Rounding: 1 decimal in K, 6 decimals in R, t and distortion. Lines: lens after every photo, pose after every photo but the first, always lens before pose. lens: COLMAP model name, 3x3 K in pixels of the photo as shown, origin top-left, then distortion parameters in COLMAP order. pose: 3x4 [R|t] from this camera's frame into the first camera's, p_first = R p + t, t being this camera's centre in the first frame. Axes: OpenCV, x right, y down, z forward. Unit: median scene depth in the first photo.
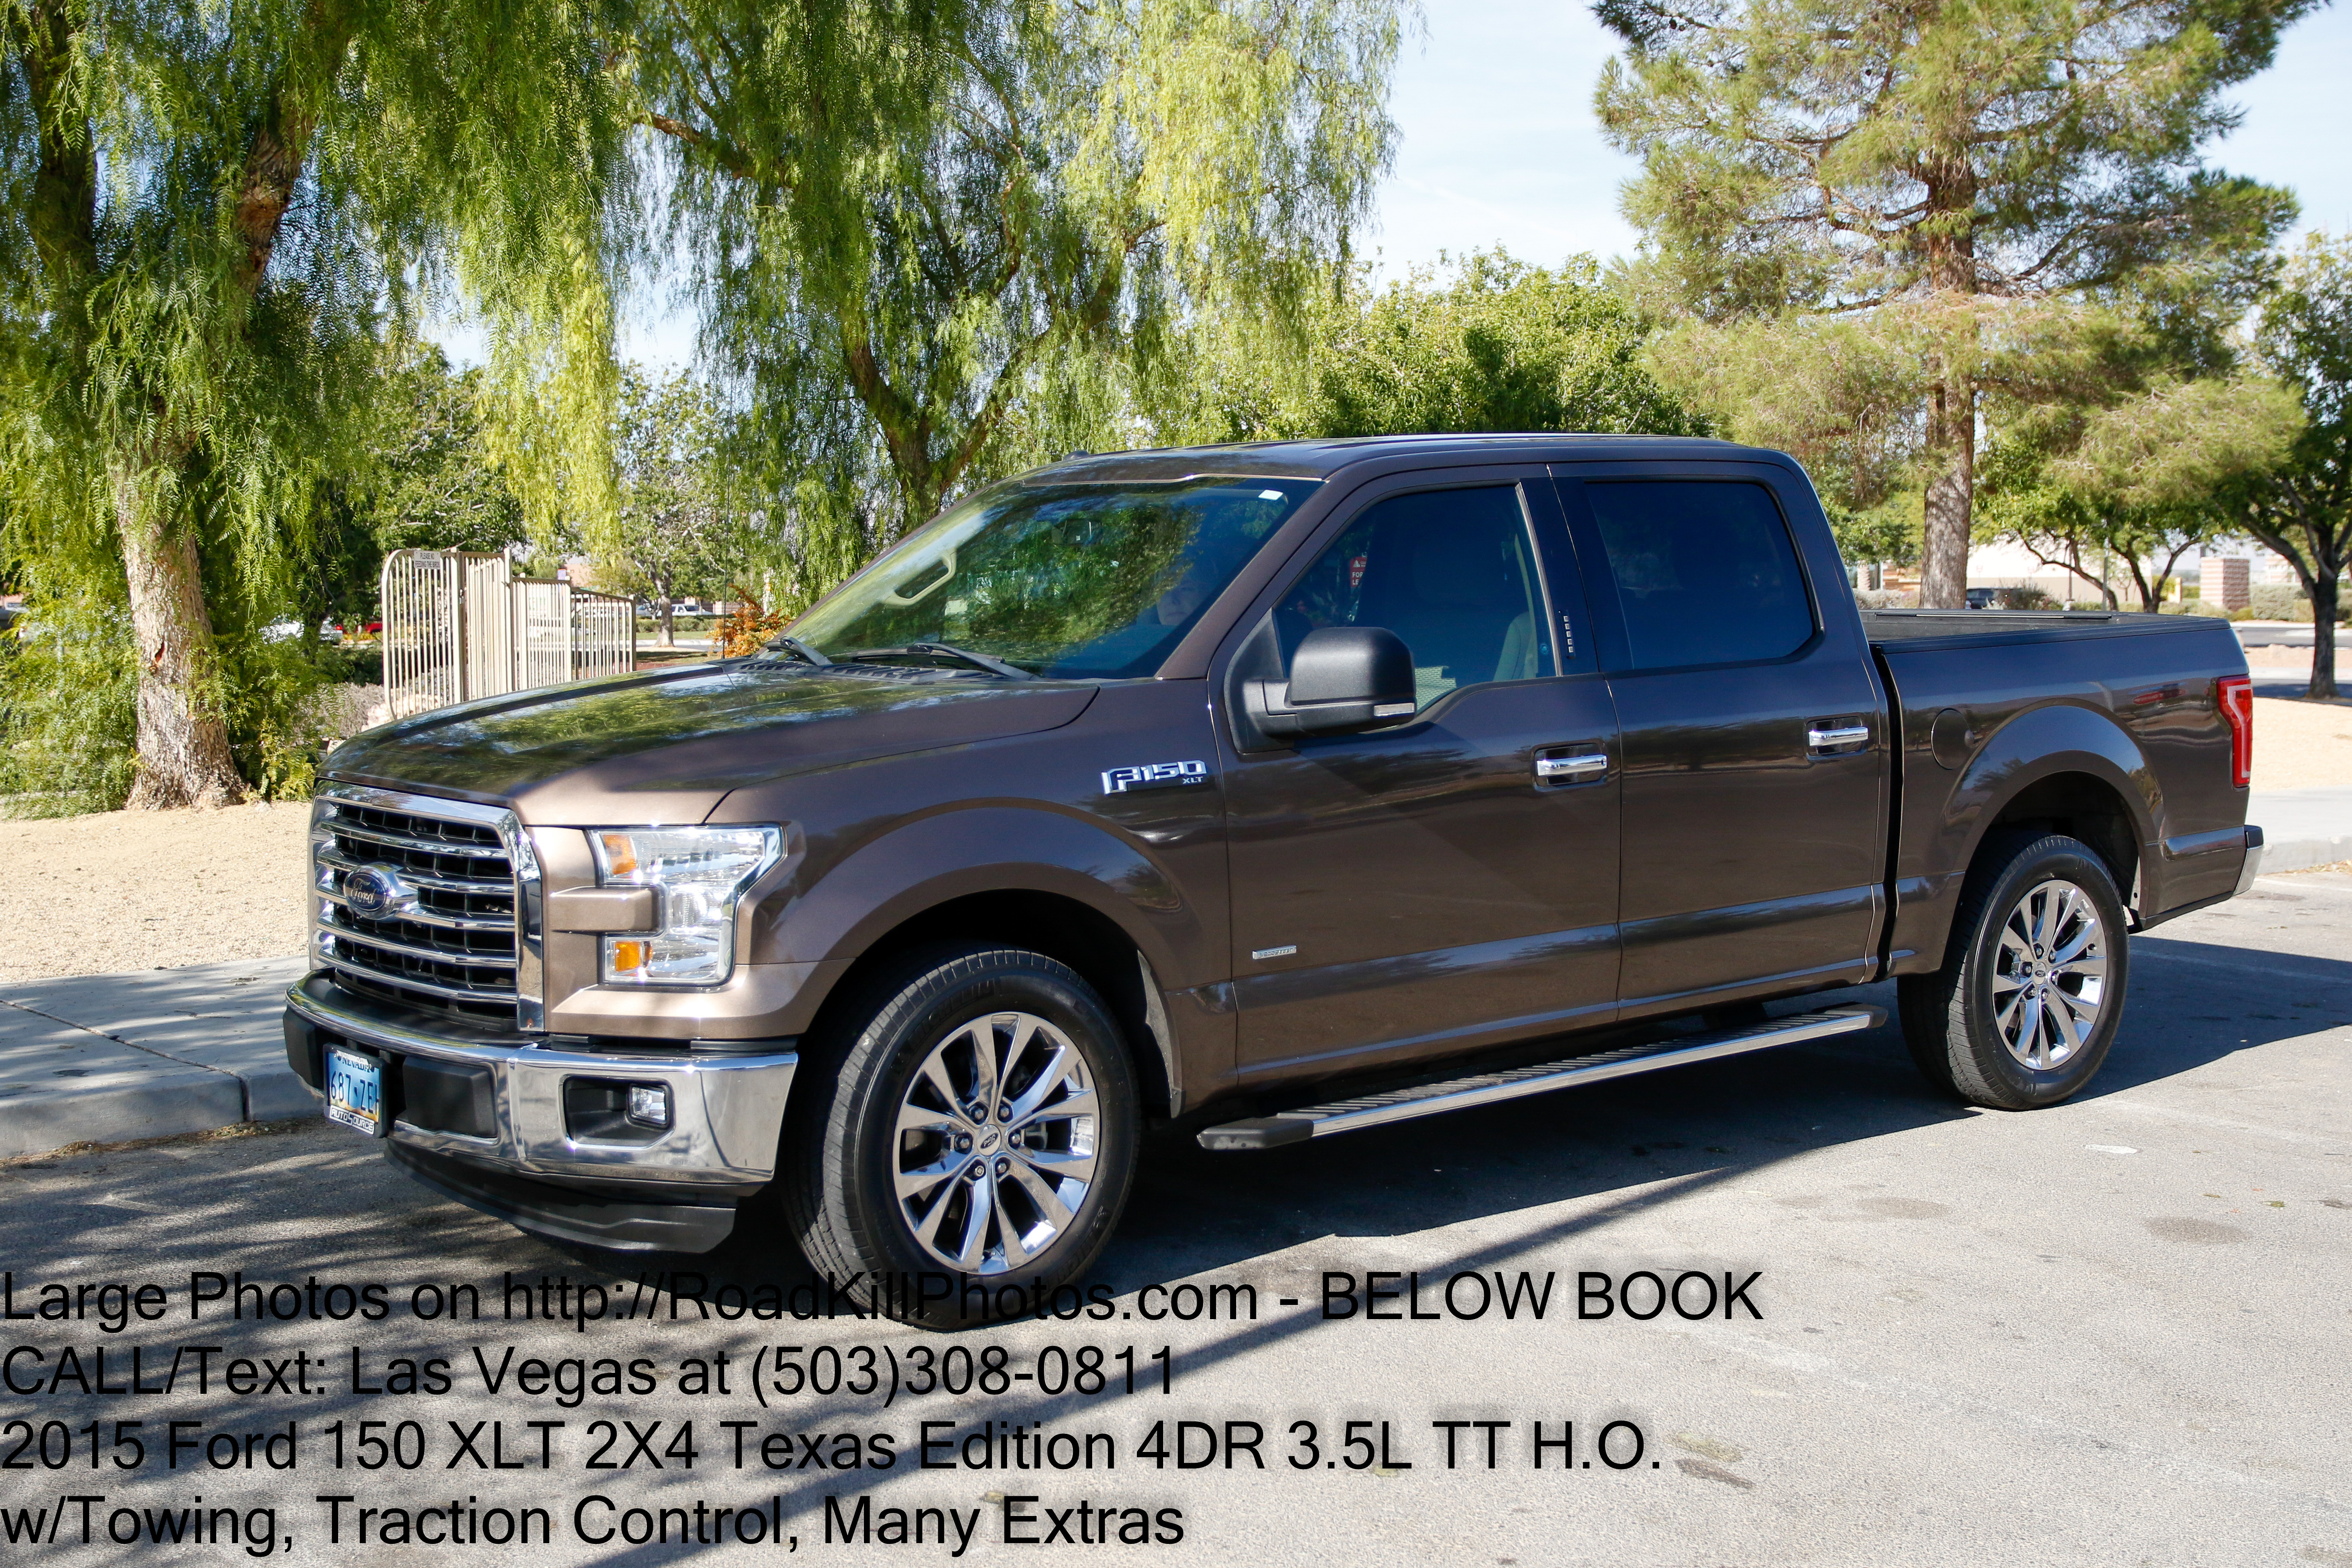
lens RADIAL K [[2961.1, 0, 1090.2], [0, 2961.1, 786.1], [0, 0, 1]] dist [-0.058608, 0.032935]
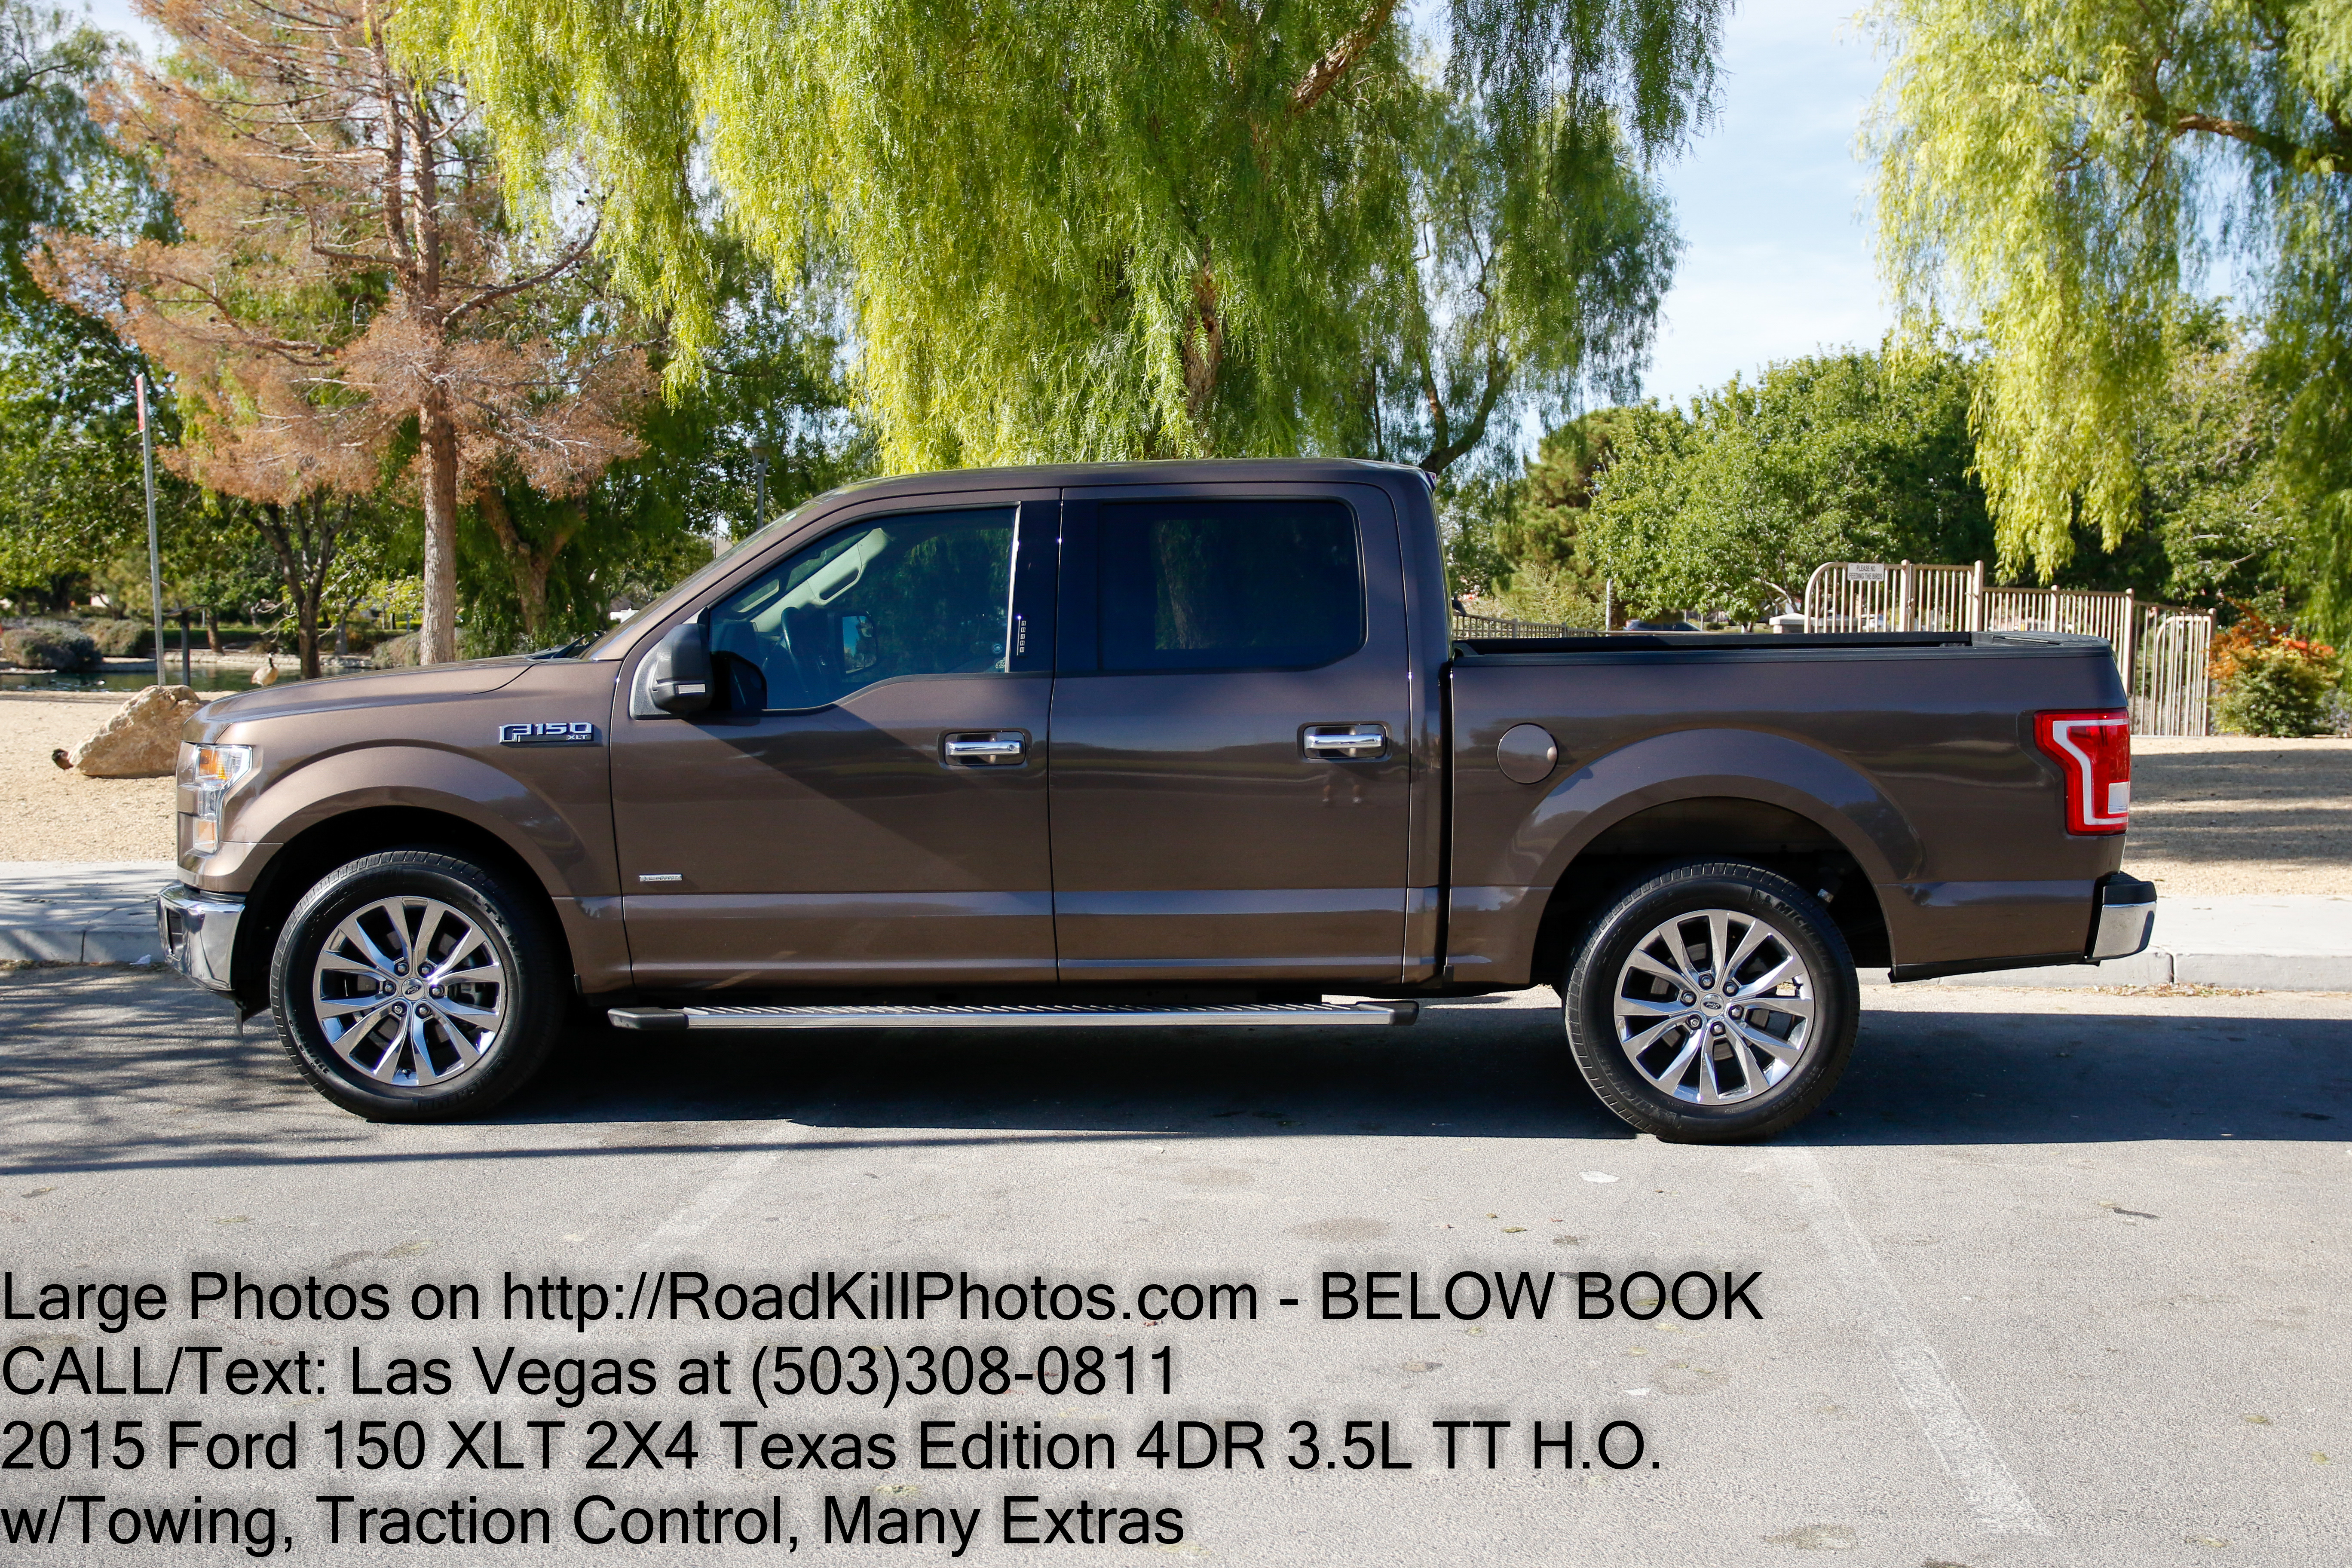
lens RADIAL K [[2961.1, 0, 1090.2], [0, 2961.1, 786.1], [0, 0, 1]] dist [-0.058608, 0.032935]
pose [[0.740728, 0.058723, -0.669233, 0.980375], [-0.061116, 0.997932, 0.019921, -0.018231], [0.669019, 0.026145, 0.742785, 0.170071]]
